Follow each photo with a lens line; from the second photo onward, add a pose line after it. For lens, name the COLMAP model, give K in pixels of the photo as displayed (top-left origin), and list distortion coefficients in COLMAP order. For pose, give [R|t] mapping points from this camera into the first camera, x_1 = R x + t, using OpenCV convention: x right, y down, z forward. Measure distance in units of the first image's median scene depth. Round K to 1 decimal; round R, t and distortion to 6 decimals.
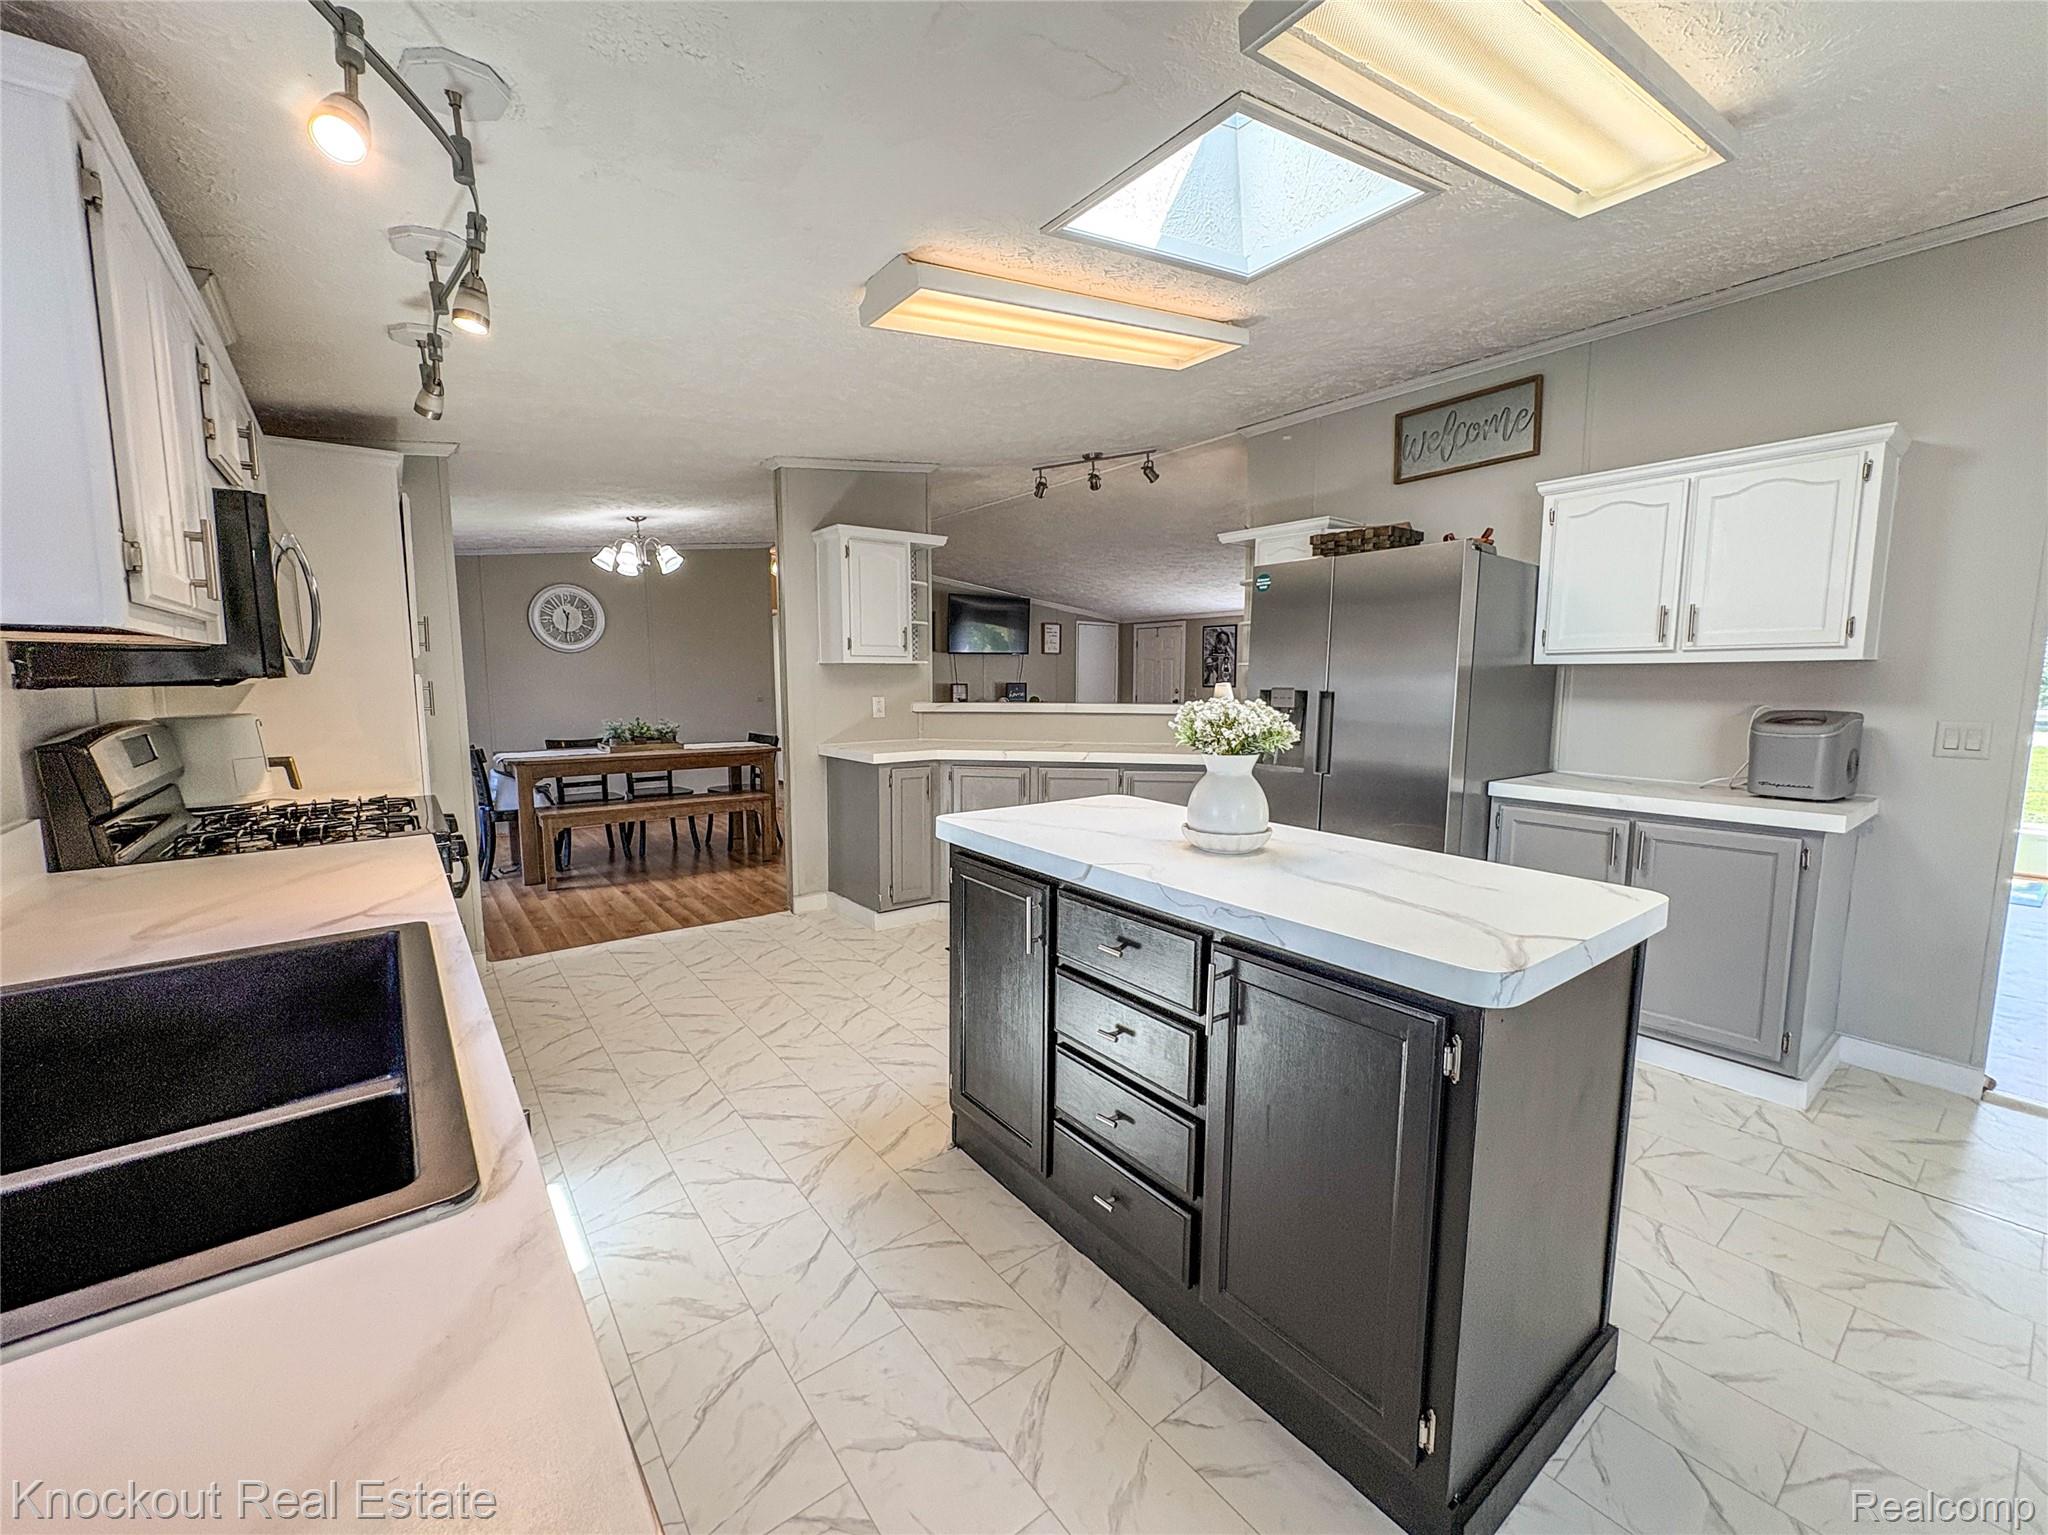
lens RADIAL K [[821.2, 0, 1022.1], [0, 821.2, 768.6], [0, 0, 1]] dist [-0.000017, 0.000049]
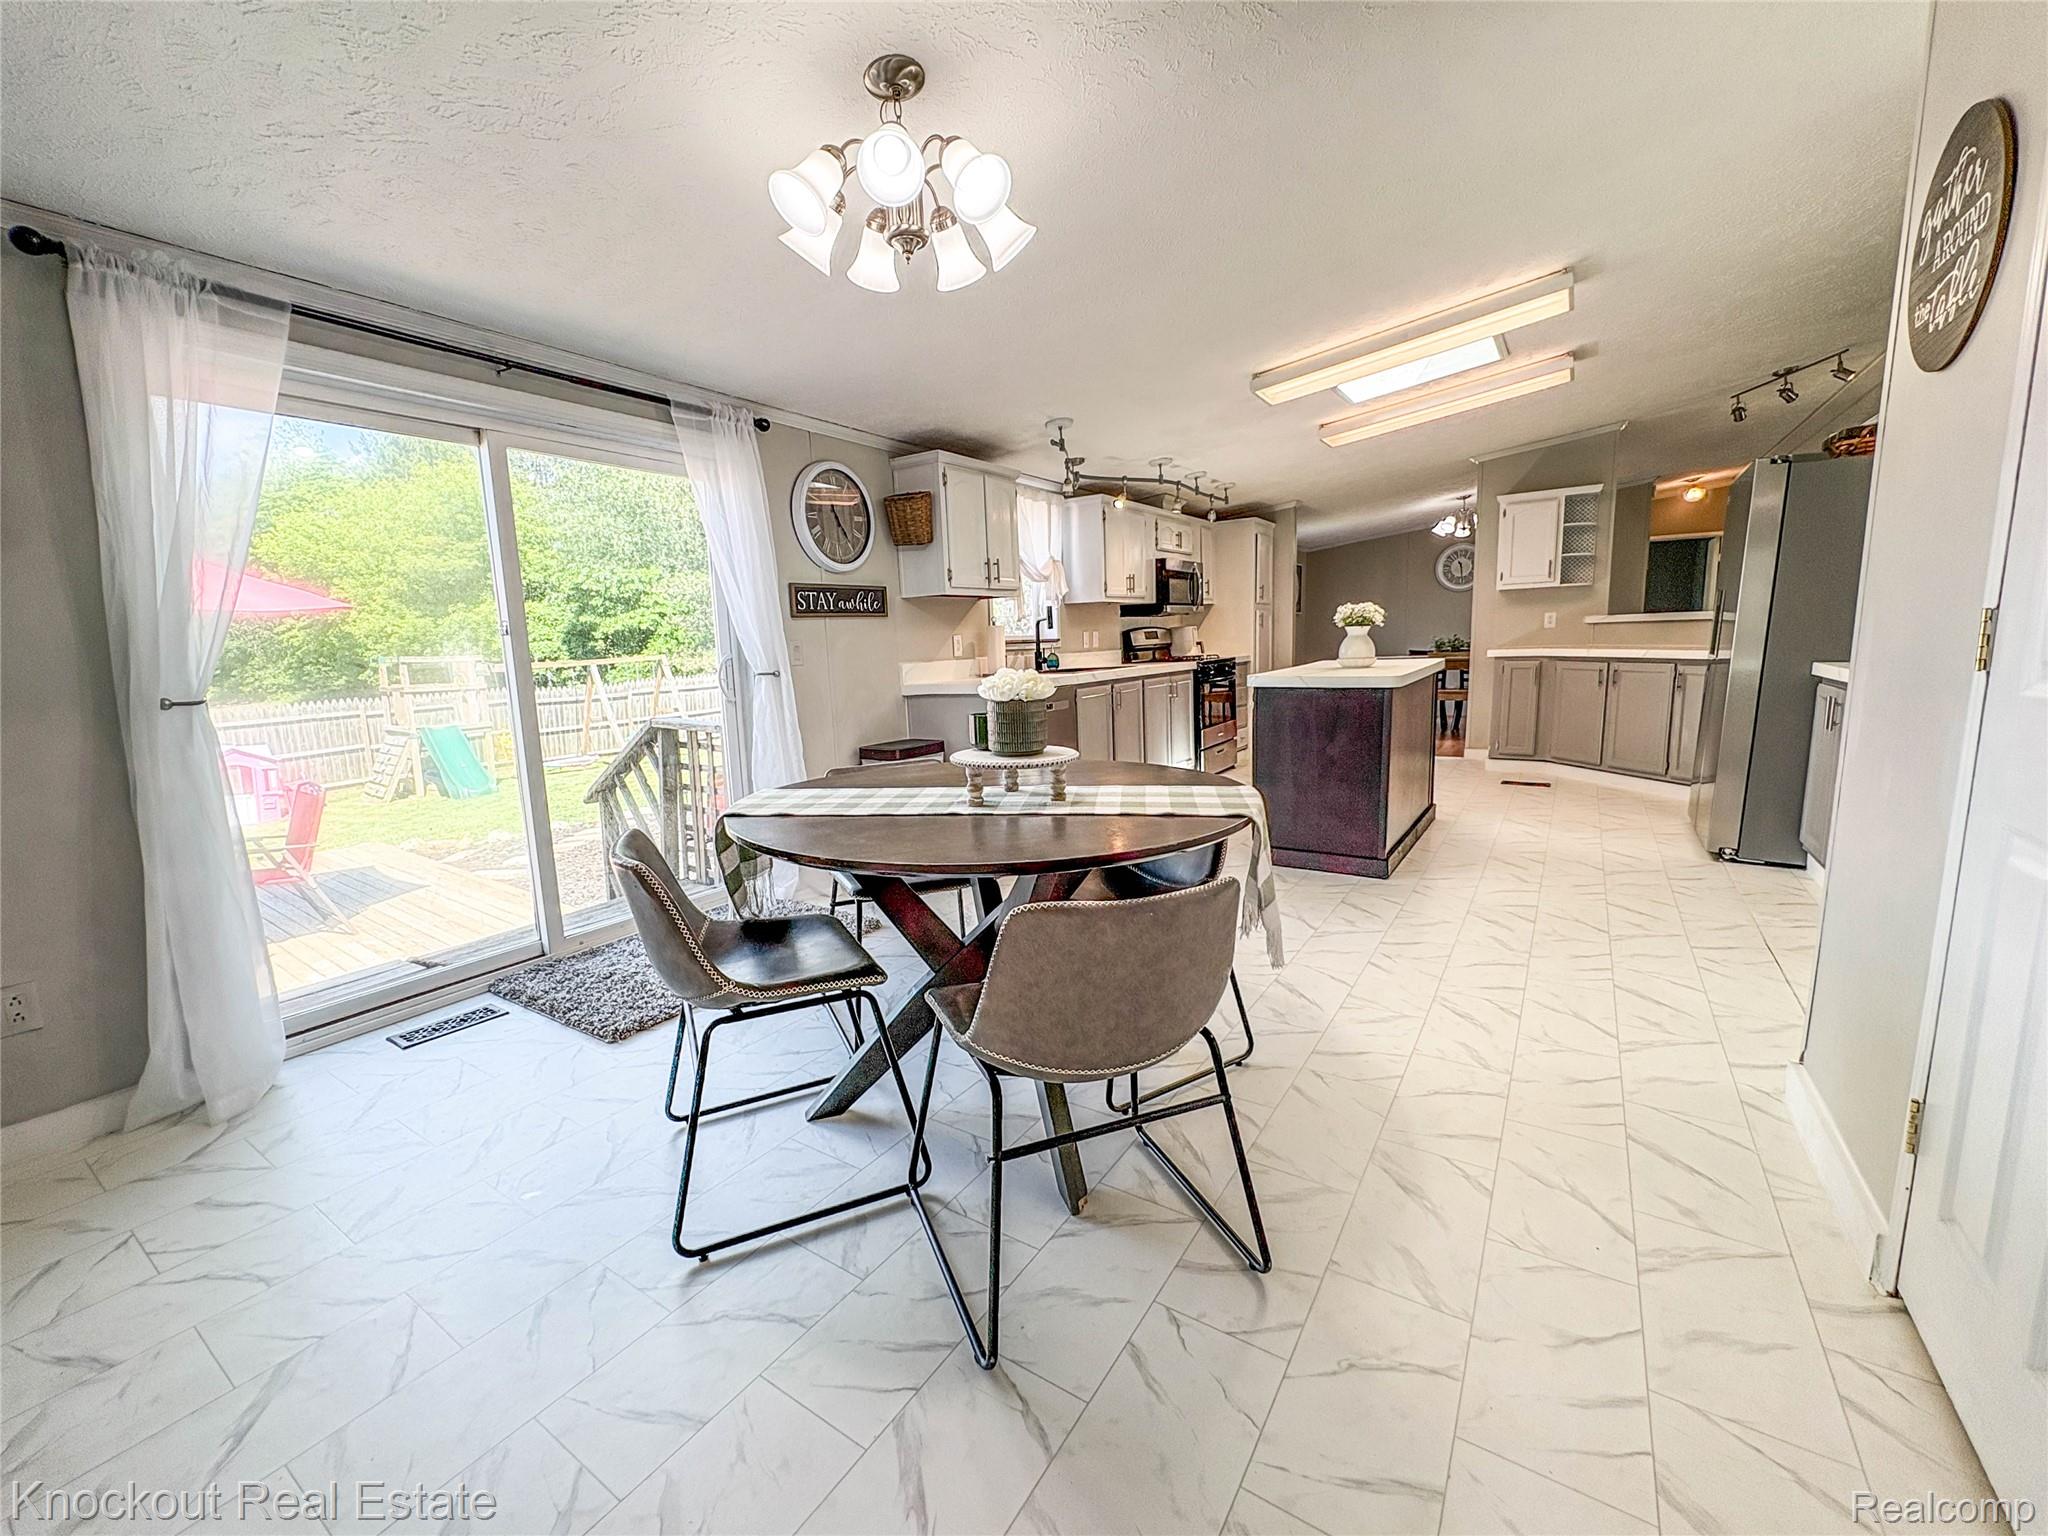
lens RADIAL K [[828.5, 0, 1025.8], [0, 828.5, 768.6], [0, 0, 1]] dist [-0.001078, -0.000071]
pose [[0.327665, 0.133530, -0.935310, 1.393846], [-0.067715, 0.990735, 0.117720, 0.107063], [0.942364, 0.024761, 0.333671, -0.431649]]
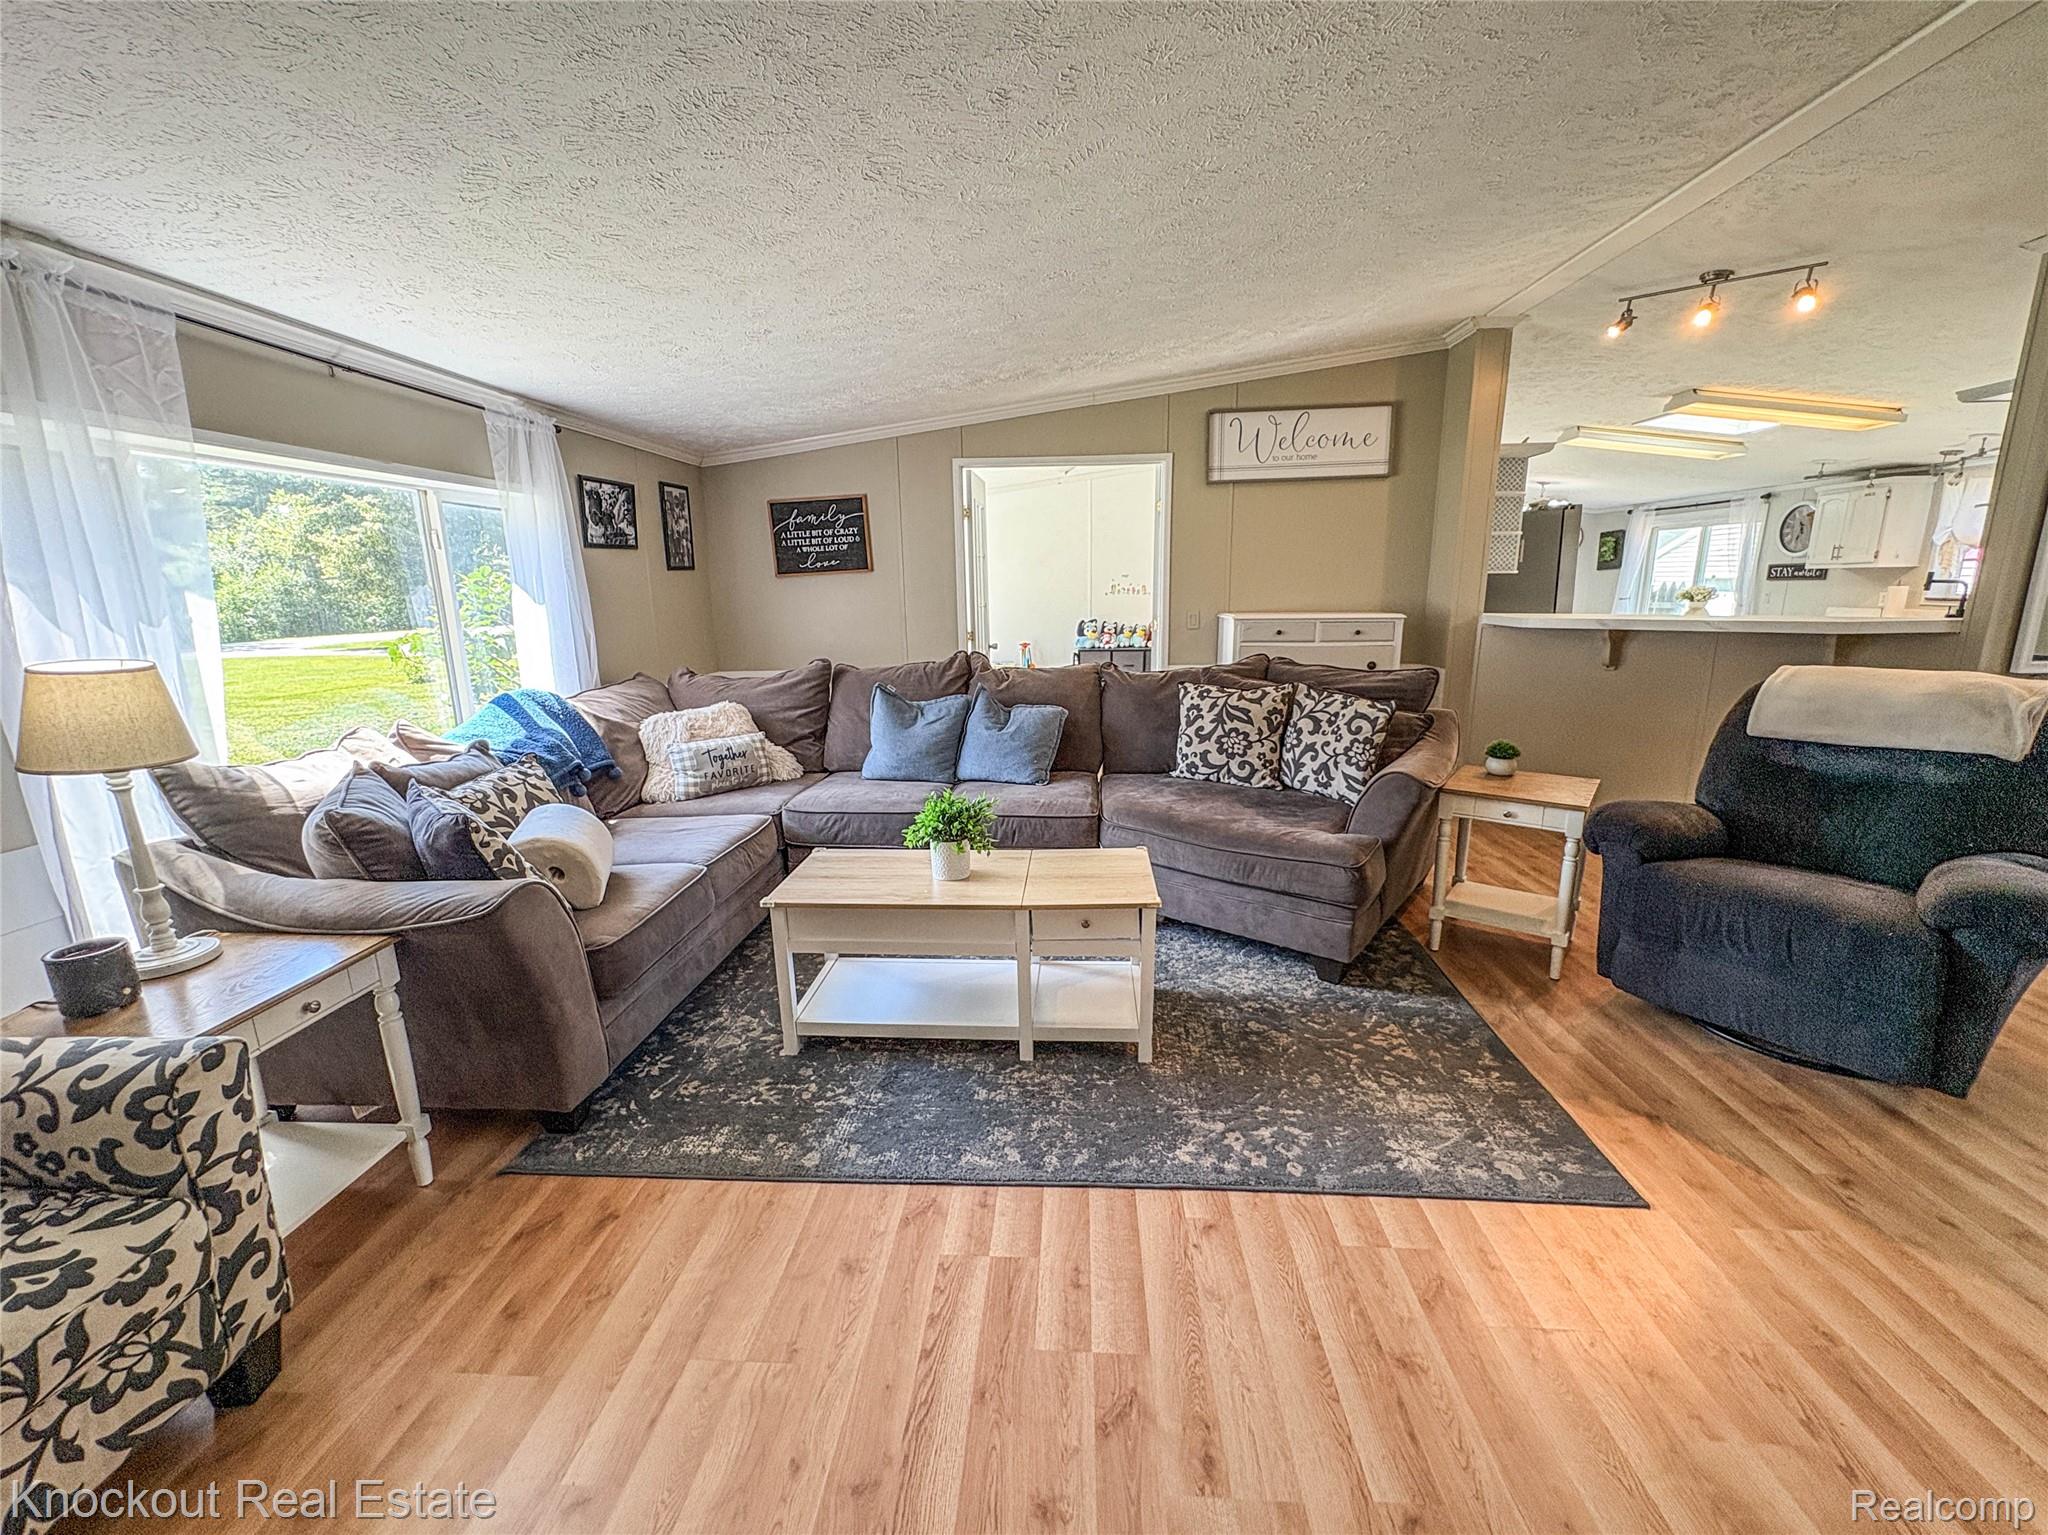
lens RADIAL K [[825.1, 0, 1022.1], [0, 825.1, 768.2], [0, 0, 1]] dist [0.000039, 0.000041]
pose [[-0.749639, -0.133556, 0.648231, 0.024061], [0.088268, 0.950504, 0.297910, -0.402161], [-0.655934, 0.280544, -0.700746, 3.460838]]
